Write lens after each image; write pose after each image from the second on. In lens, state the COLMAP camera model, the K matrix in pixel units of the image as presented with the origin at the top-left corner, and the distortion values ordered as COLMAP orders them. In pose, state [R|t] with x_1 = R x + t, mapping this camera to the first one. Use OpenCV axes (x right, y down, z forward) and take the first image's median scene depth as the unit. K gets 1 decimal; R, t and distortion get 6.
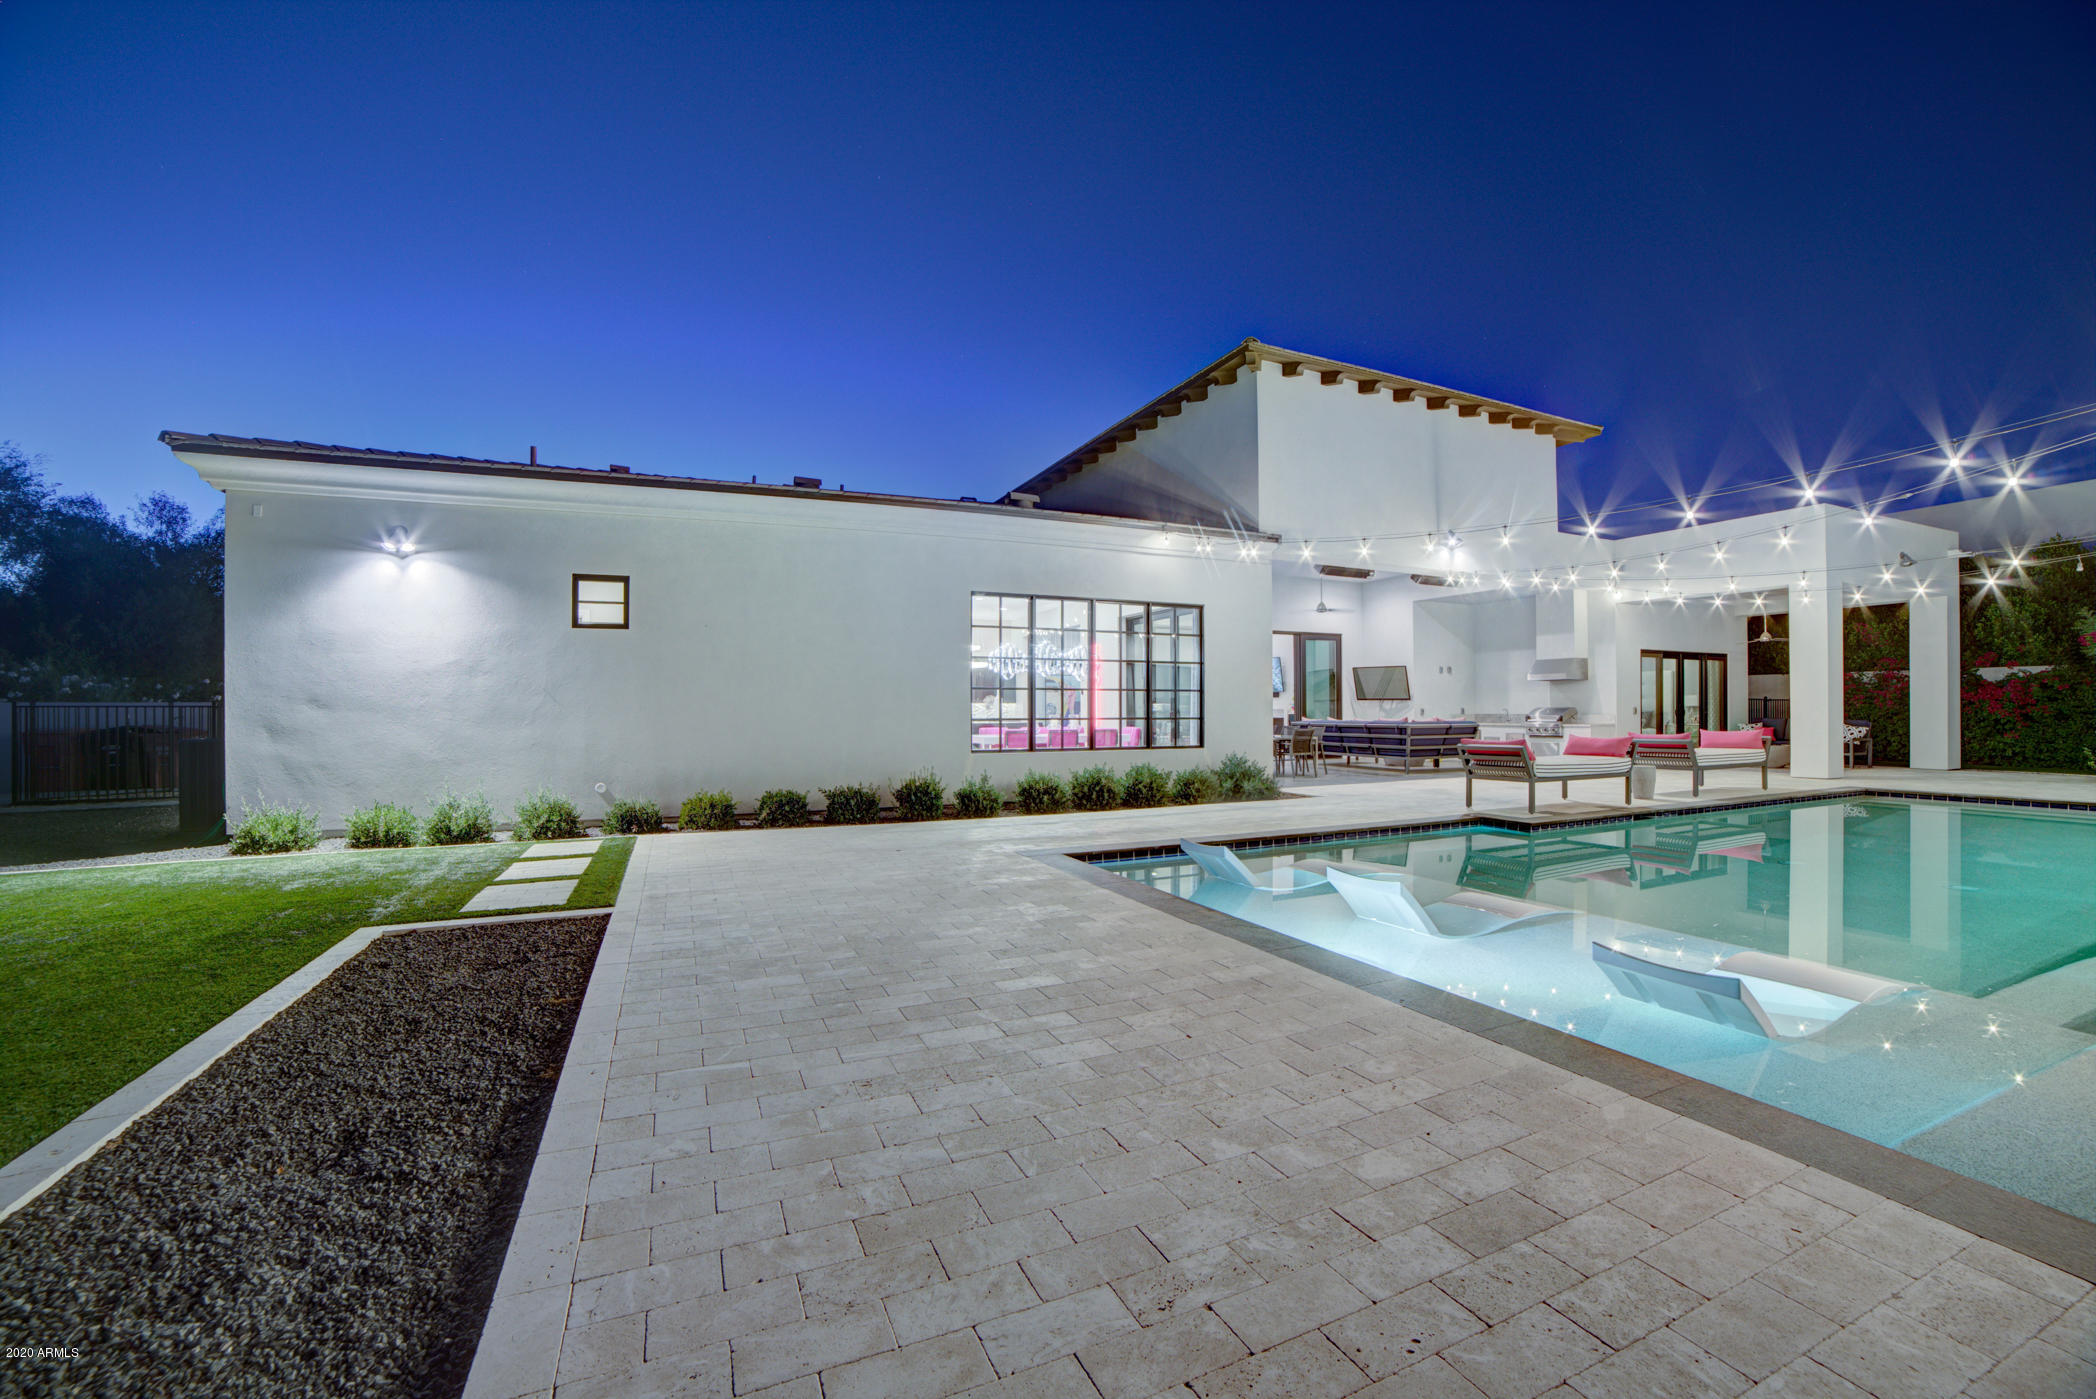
lens RADIAL K [[860.0, 0, 1049.2], [0, 860.0, 709.9], [0, 0, 1]] dist [-0.104252, 0.042810]
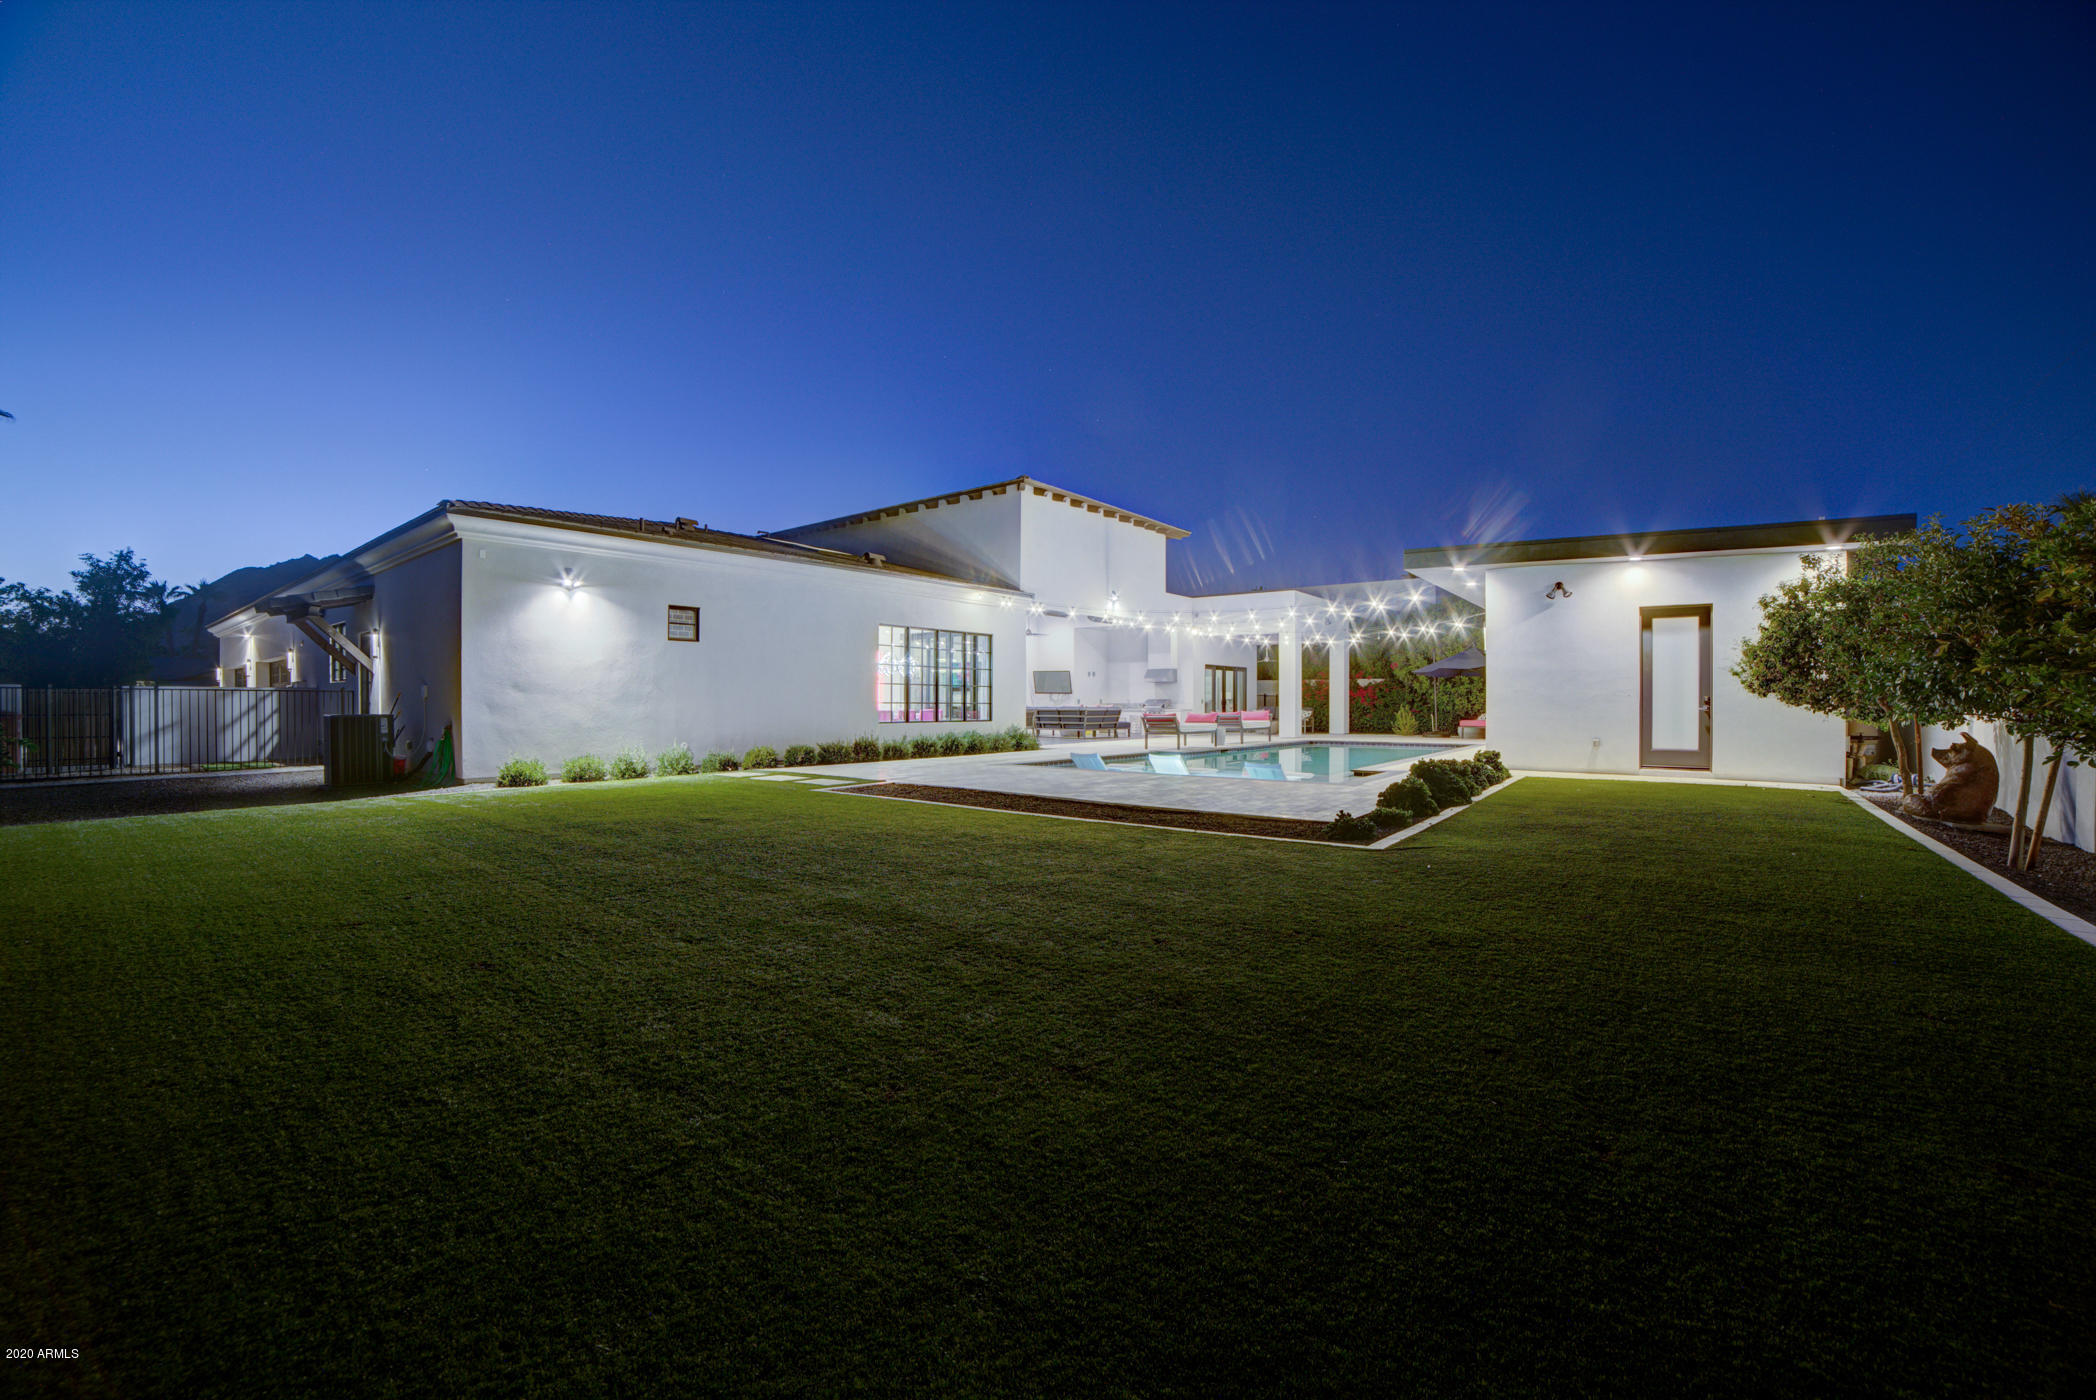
lens RADIAL K [[839.2, 0, 1005.2], [0, 839.2, 703.1], [0, 0, 1]] dist [-0.039451, -0.000017]
pose [[0.902303, 0.005562, 0.431066, -0.464020], [-0.007085, 0.999973, 0.001927, 0.005869], [-0.431043, -0.004793, 0.902319, -0.439402]]
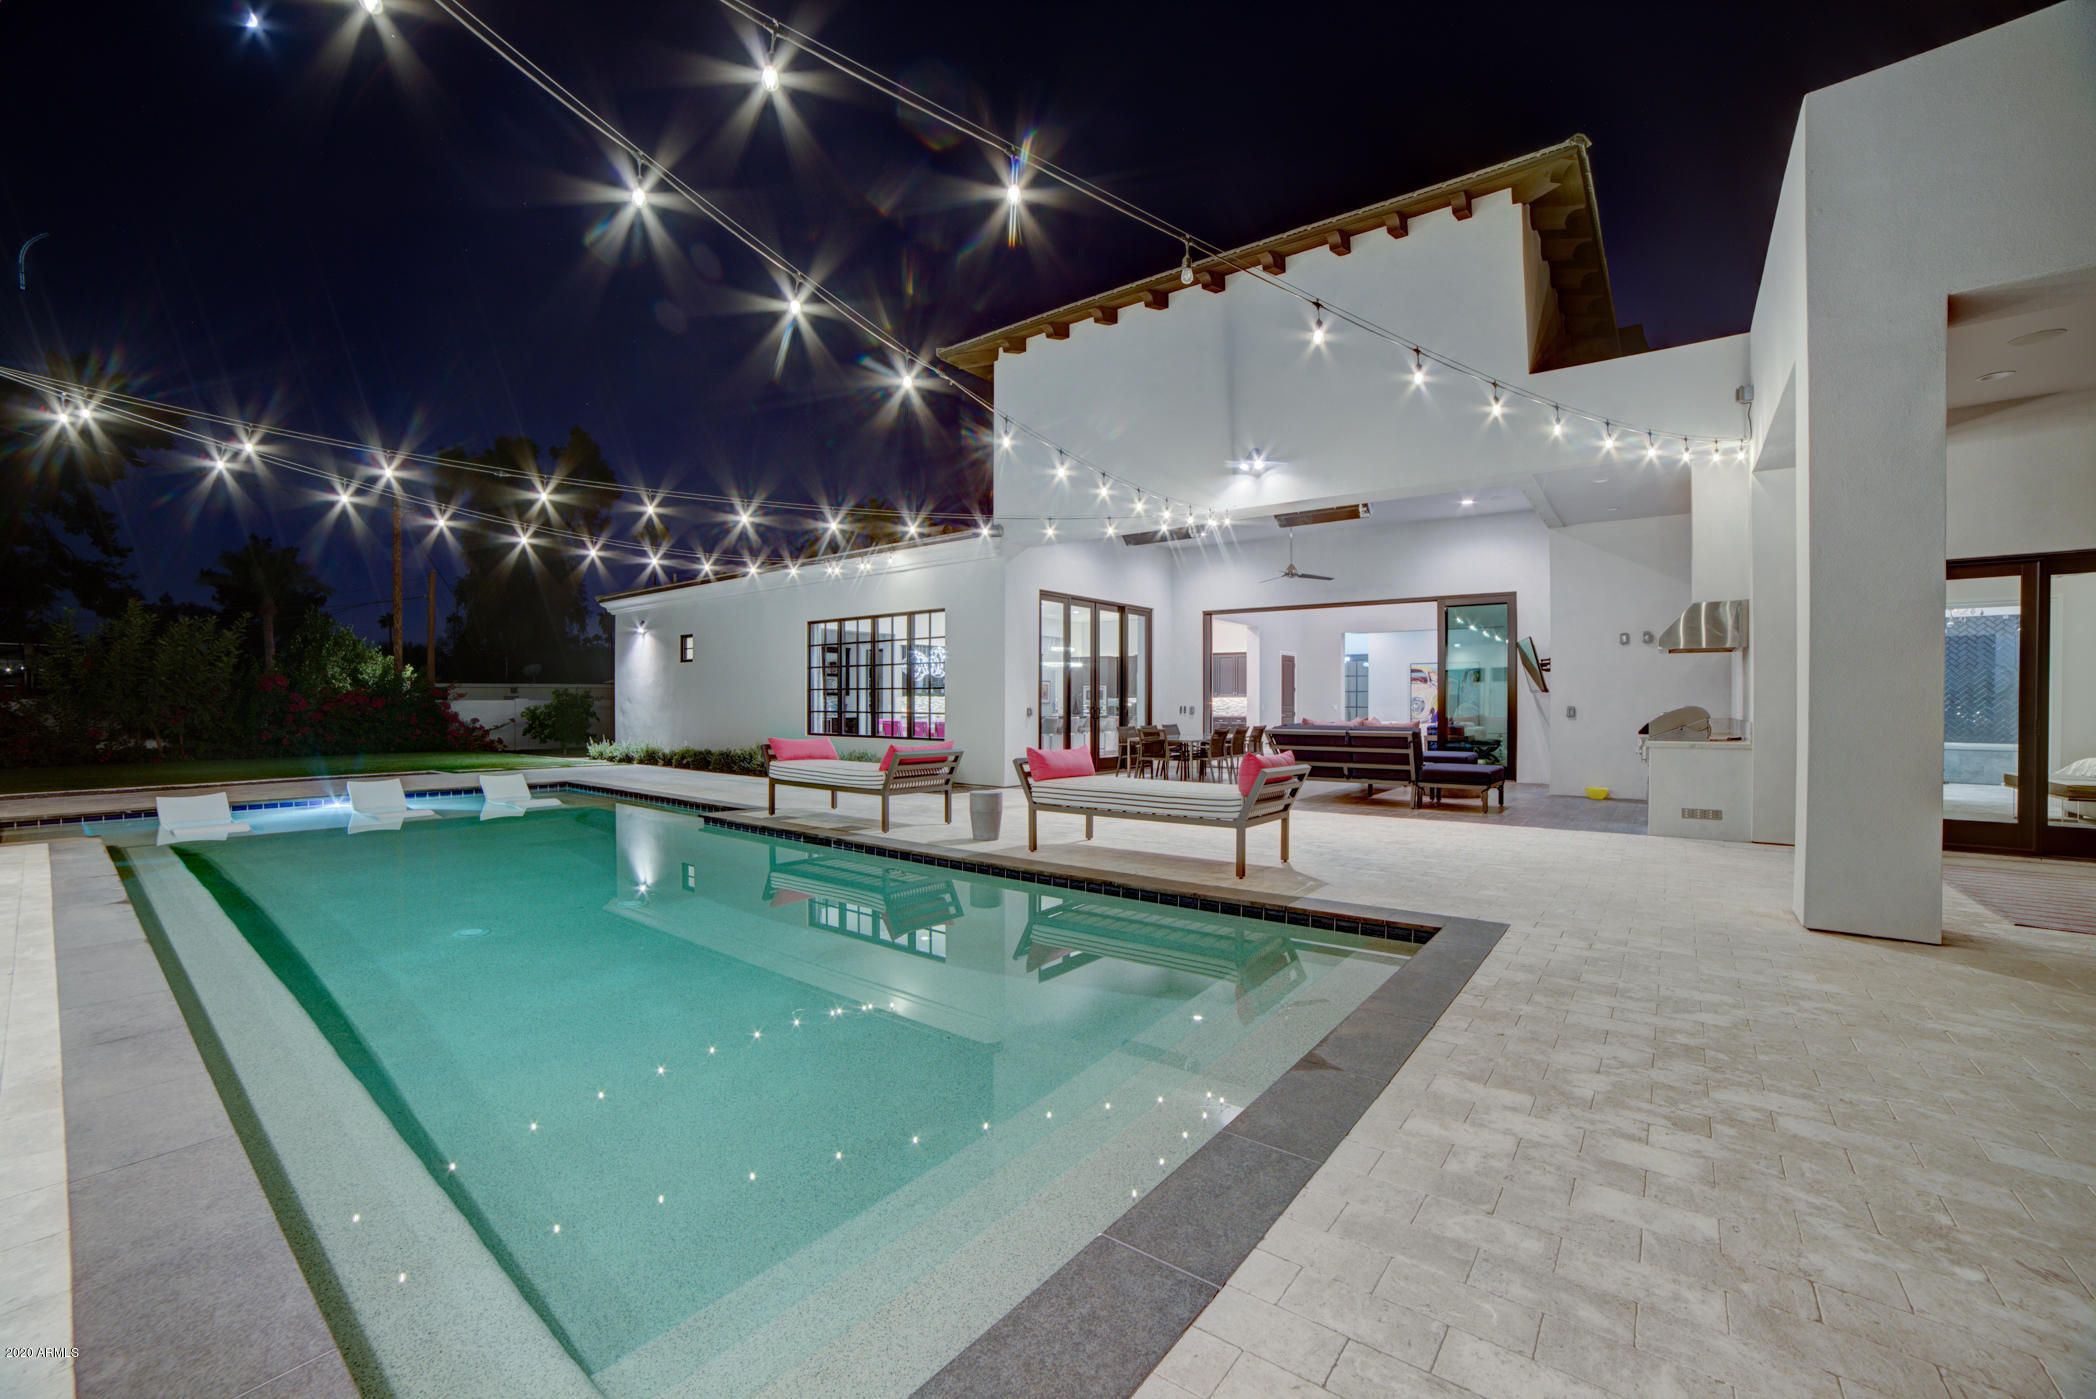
lens RADIAL K [[839.2, 0, 1005.2], [0, 839.2, 702.6], [0, 0, 1]] dist [-0.039451, -0.000017]
pose [[0.453372, 0.009129, -0.891274, 1.081628], [0.003038, 0.999926, 0.011787, -0.015834], [0.891316, -0.008052, 0.453311, 0.545255]]
